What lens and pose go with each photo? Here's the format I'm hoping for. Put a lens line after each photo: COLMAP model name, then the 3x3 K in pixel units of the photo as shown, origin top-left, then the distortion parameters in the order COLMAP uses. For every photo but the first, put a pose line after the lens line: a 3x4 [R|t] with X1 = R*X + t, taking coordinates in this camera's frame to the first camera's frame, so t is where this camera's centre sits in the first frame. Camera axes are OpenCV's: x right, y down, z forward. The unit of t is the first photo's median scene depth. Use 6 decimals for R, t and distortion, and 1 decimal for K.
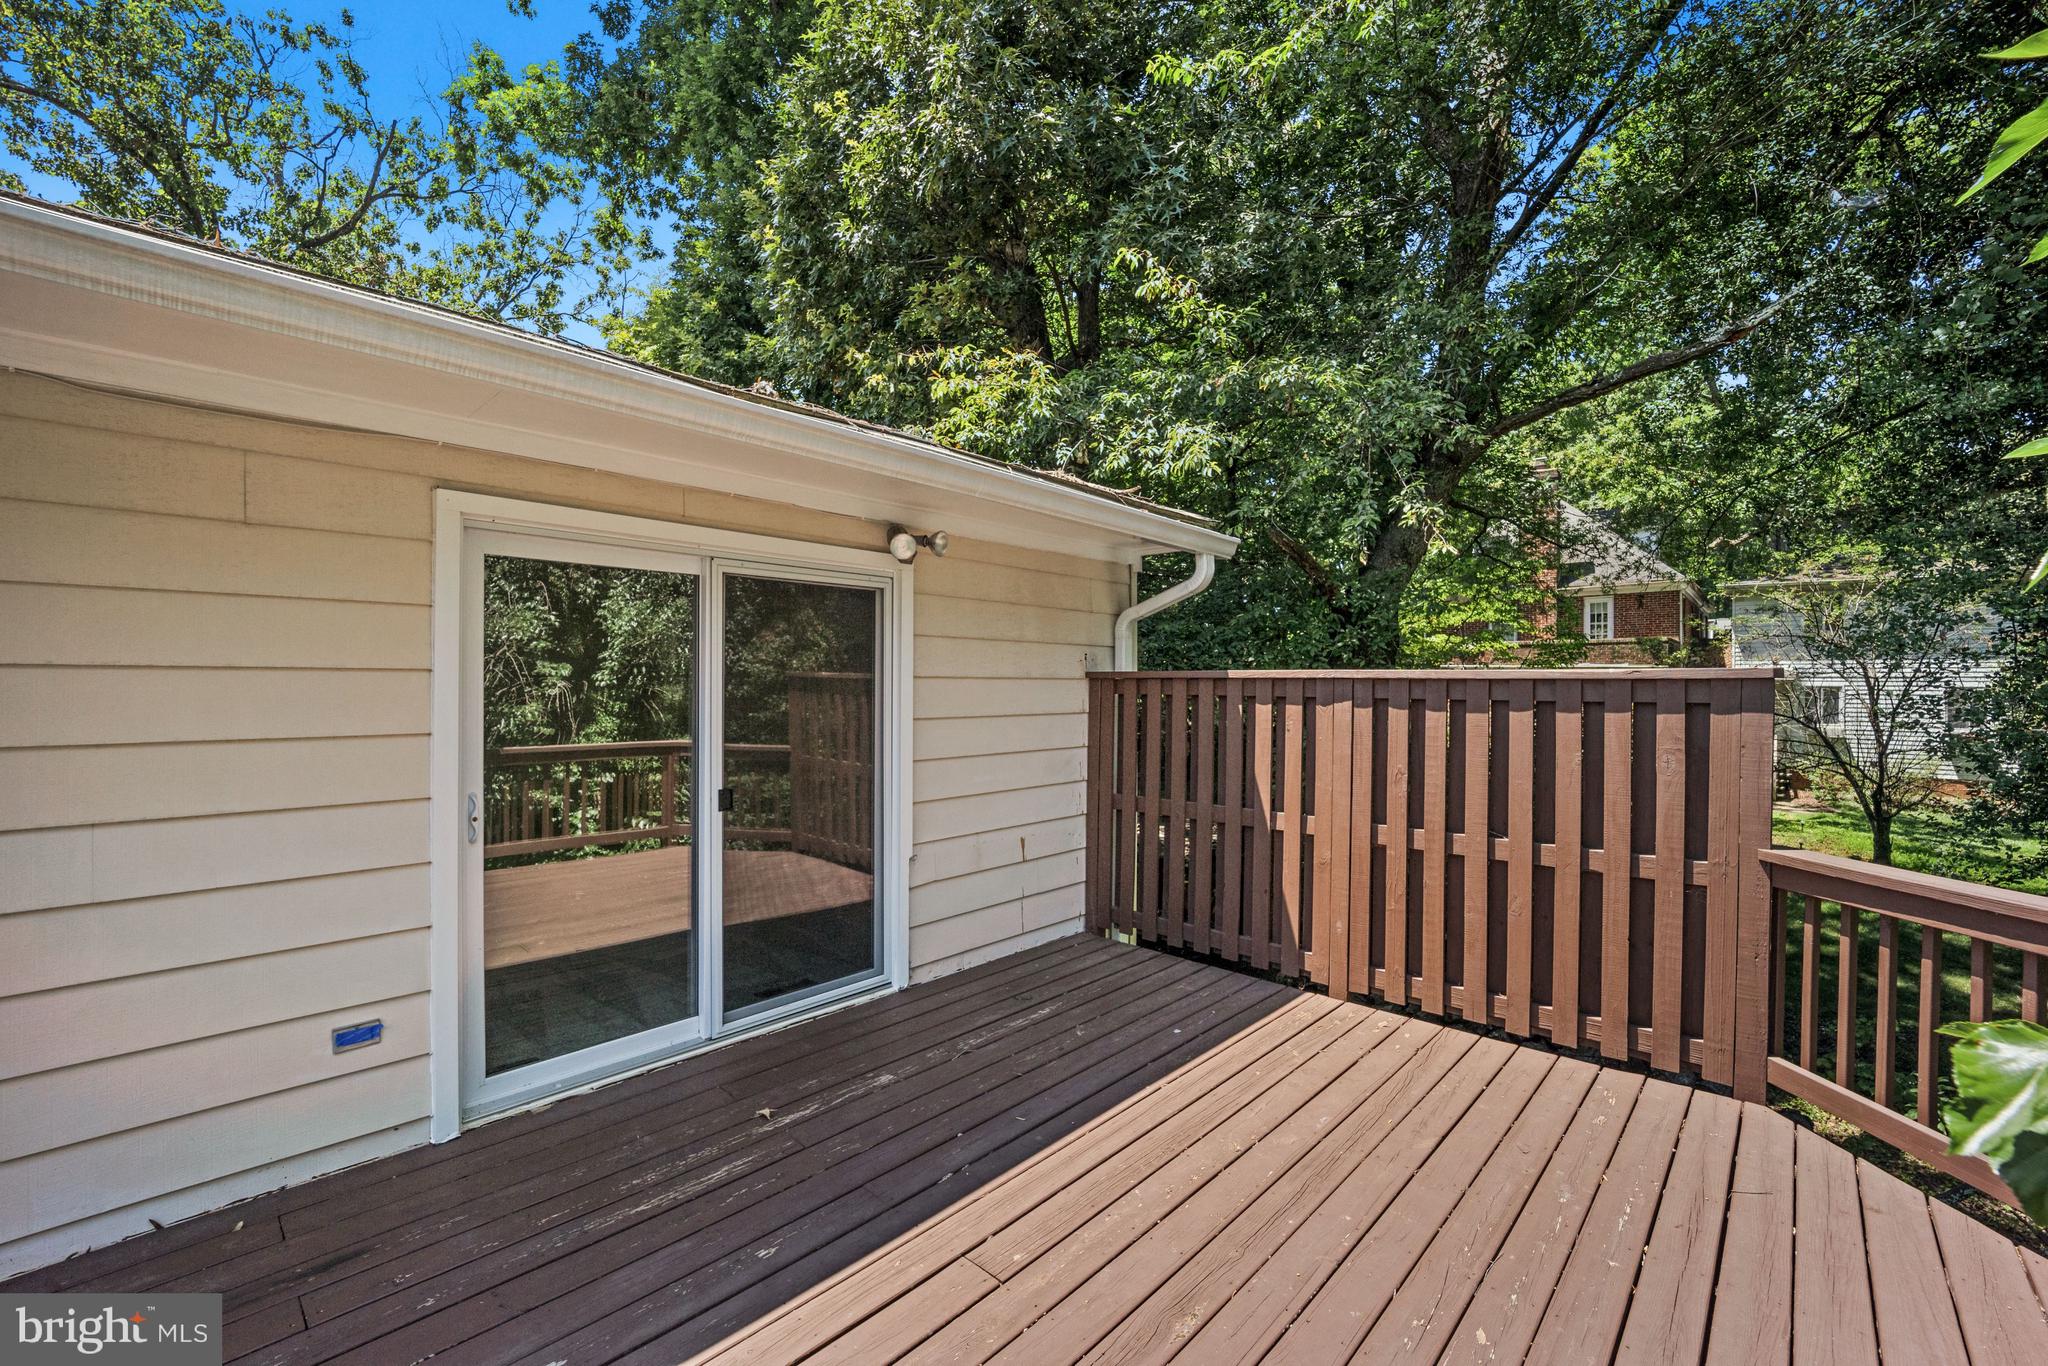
lens RADIAL K [[828.5, 0, 1017.2], [0, 828.5, 679.6], [0, 0, 1]] dist [-0.018234, 0.000356]
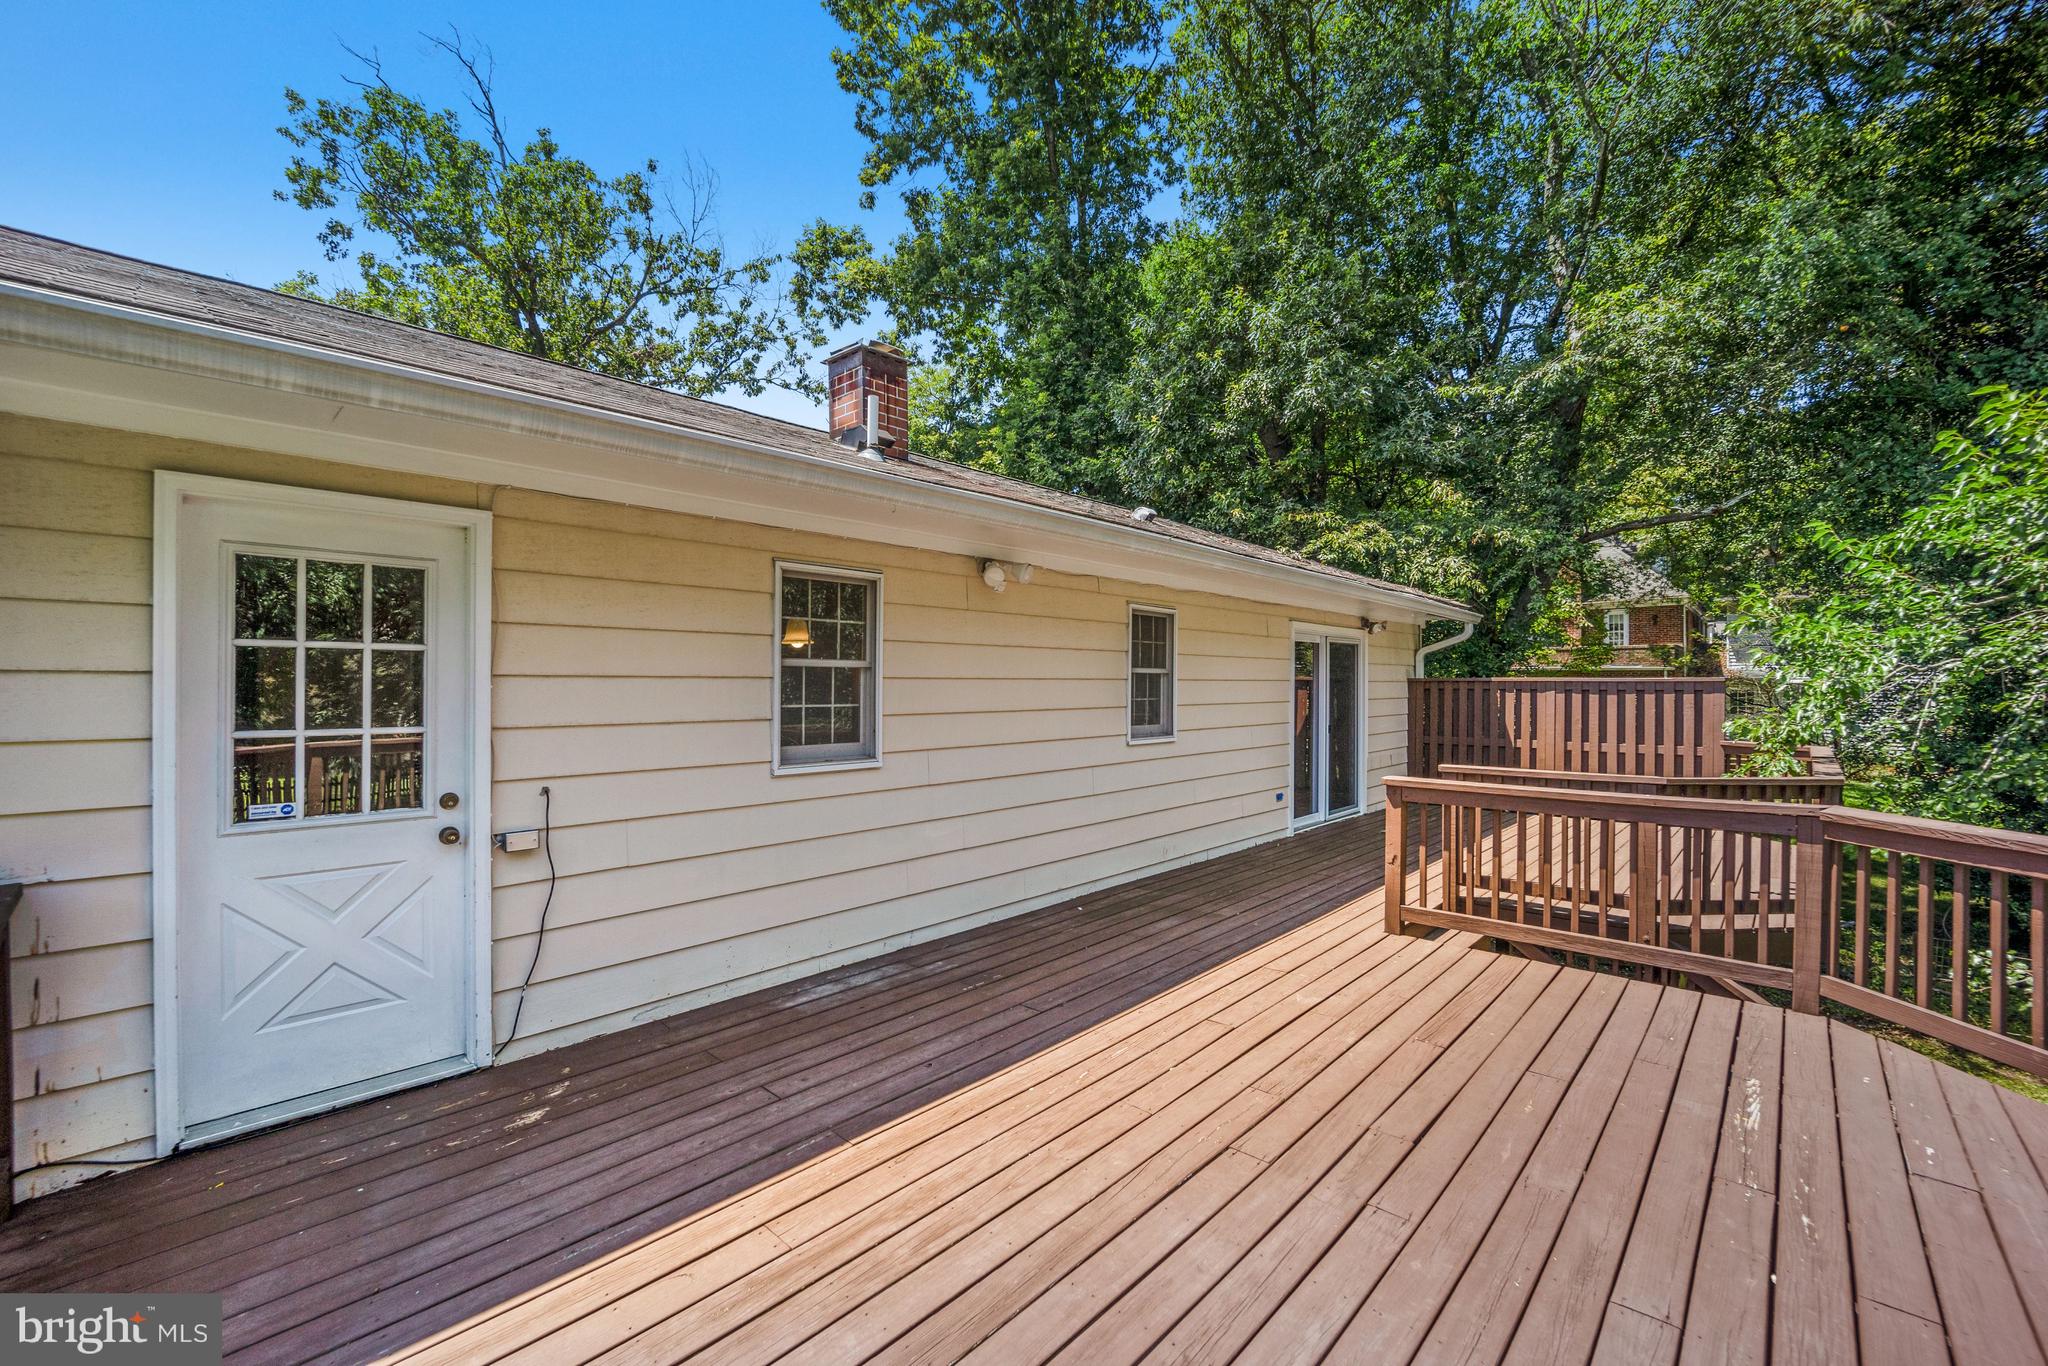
lens RADIAL K [[834.4, 0, 1019.1], [0, 834.4, 676.6], [0, 0, 1]] dist [-0.010089, -0.000774]
pose [[0.999973, -0.004025, 0.006067, -1.019142], [0.004050, 0.999983, -0.004251, -0.009980], [-0.006050, 0.004275, 0.999973, -1.228403]]
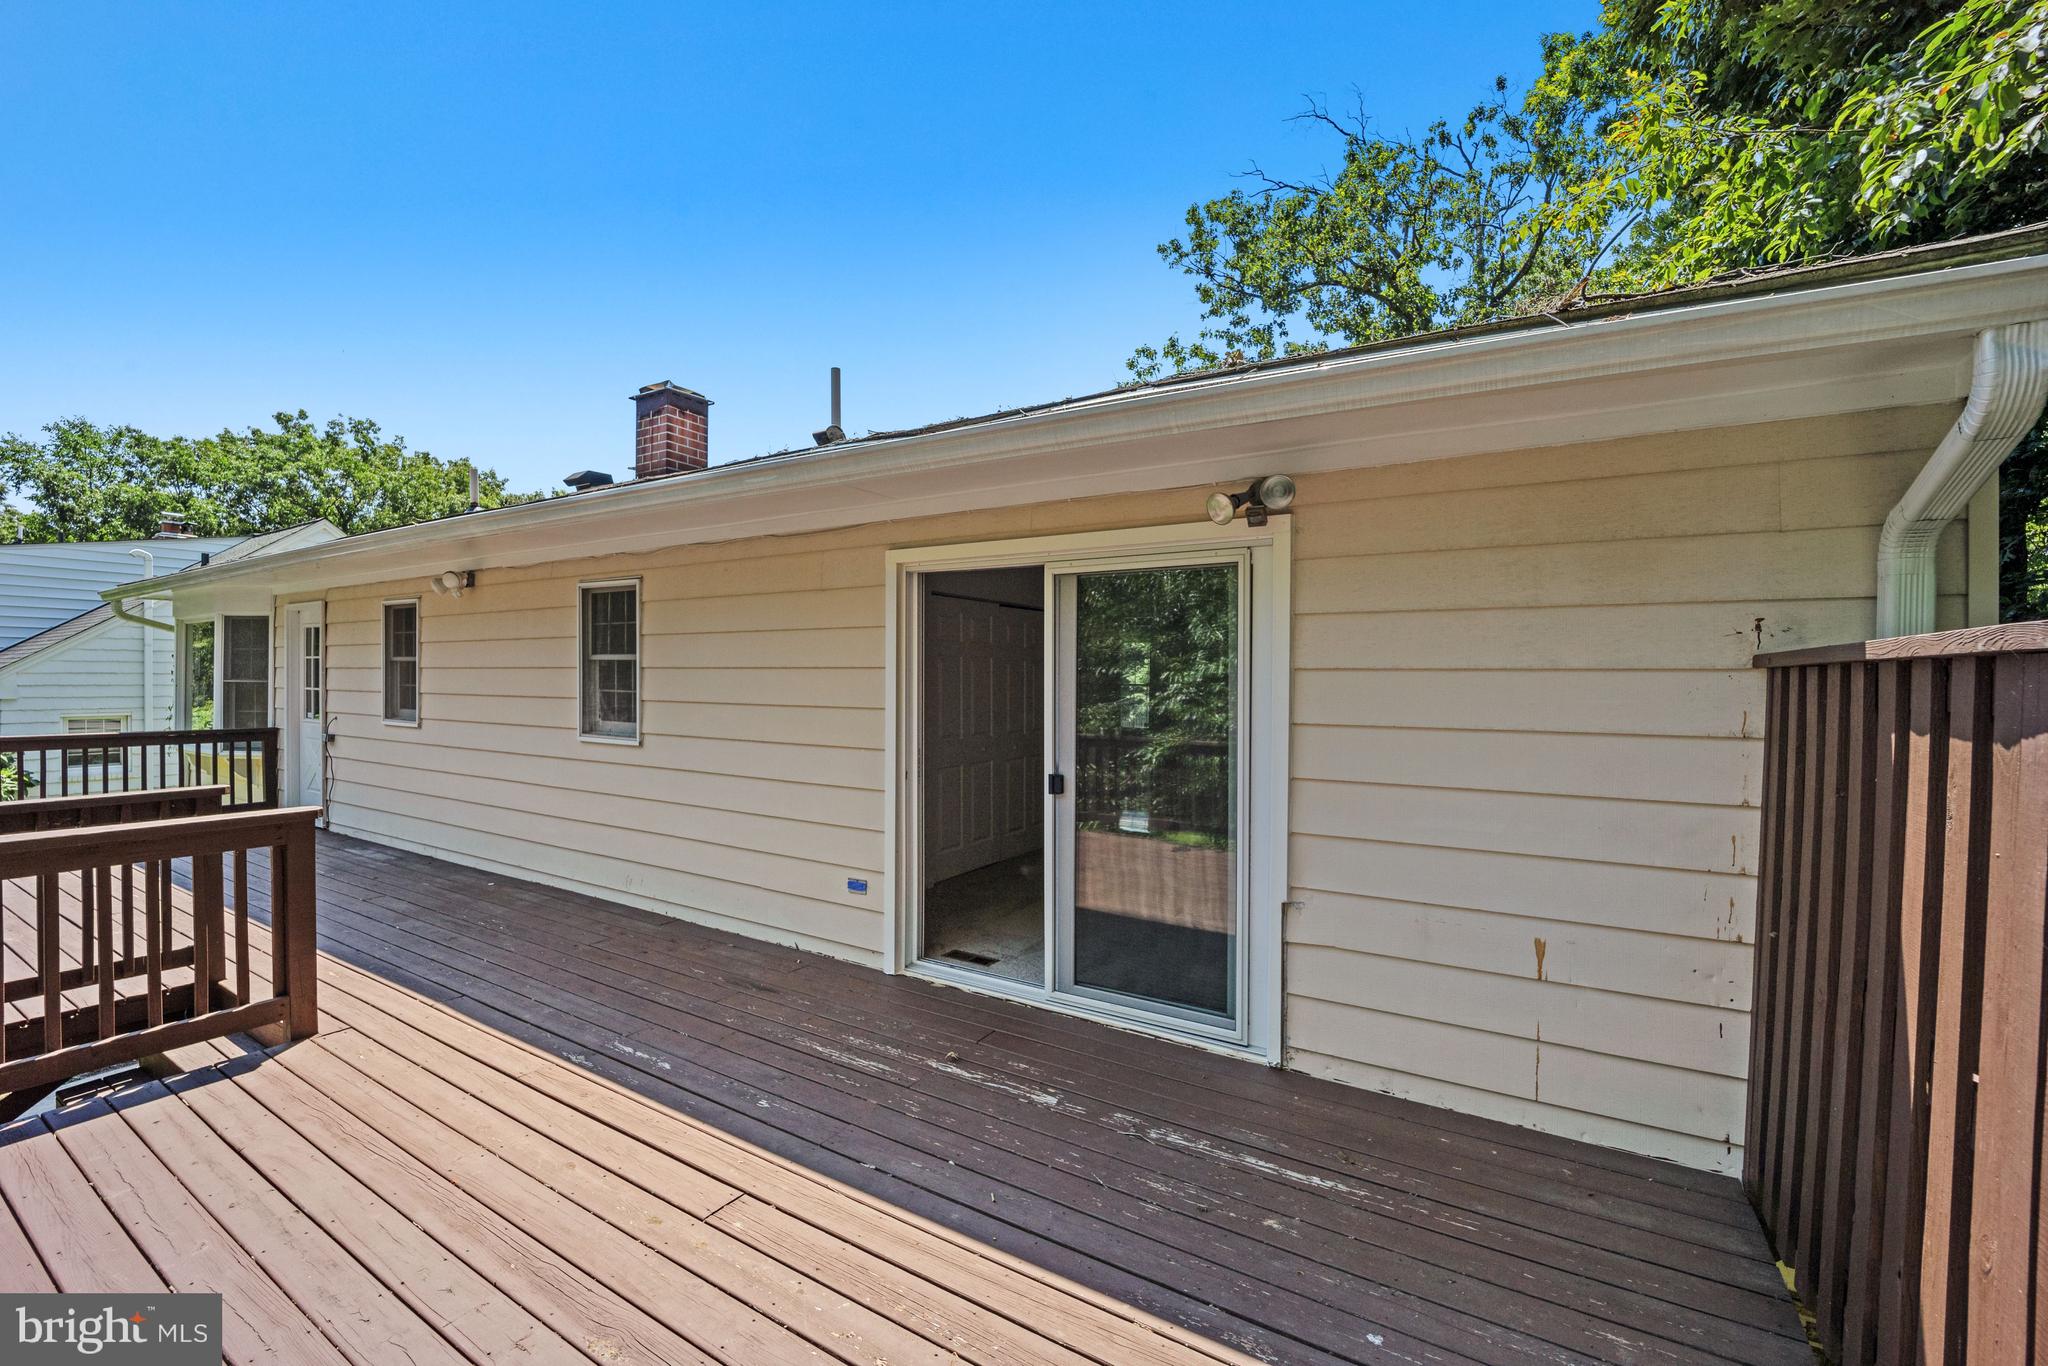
lens RADIAL K [[832.2, 0, 1024.0], [0, 832.2, 683.0], [0, 0, 1]] dist [-0.026895, -0.000107]
pose [[0.217722, 0.002933, -0.976006, 0.515105], [-0.002612, 0.999994, 0.002423, 0.008042], [0.976007, 0.002021, 0.217728, 0.533929]]
